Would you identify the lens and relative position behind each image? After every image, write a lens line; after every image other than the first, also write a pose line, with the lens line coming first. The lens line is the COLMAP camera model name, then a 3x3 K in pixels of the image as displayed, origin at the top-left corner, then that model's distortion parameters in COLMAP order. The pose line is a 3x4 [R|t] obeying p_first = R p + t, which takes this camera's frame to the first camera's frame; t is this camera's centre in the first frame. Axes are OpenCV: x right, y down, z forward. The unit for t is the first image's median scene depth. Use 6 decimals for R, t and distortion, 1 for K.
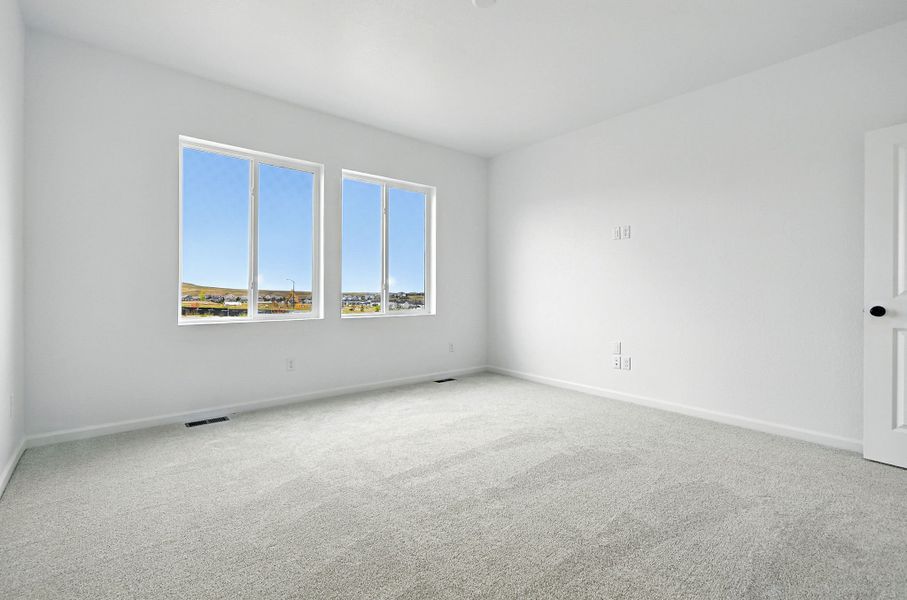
lens RADIAL K [[410.3, 0, 453.2], [0, 410.3, 289.7], [0, 0, 1]] dist [-0.001146, -0.000041]
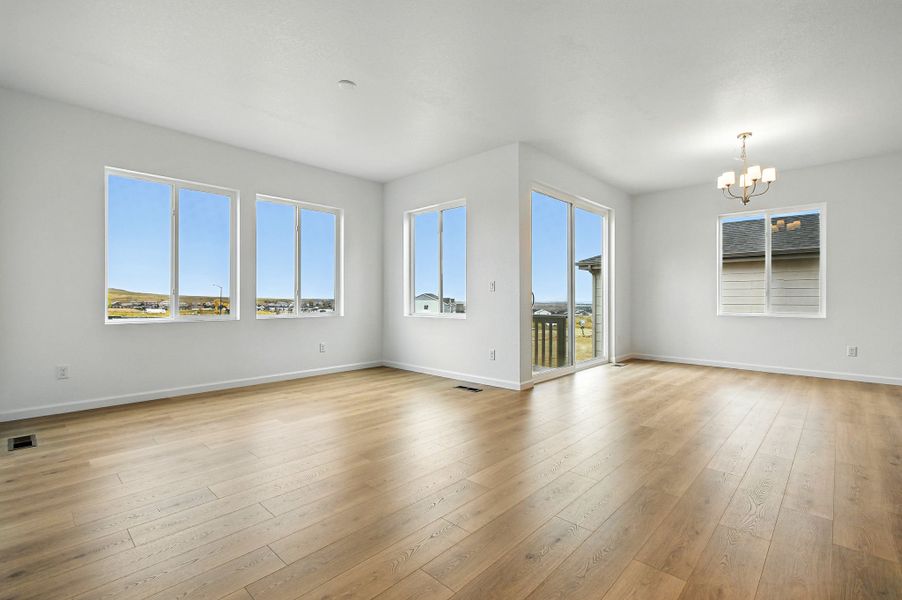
lens RADIAL K [[402.6, 0, 449.0], [0, 402.6, 298.8], [0, 0, 1]] dist [0.004719, 0.000010]
pose [[0.993388, 0.000006, 0.114806, 0.143758], [-0.000765, 0.999978, 0.006568, 0.000774], [-0.114803, -0.006612, 0.993366, -0.212811]]
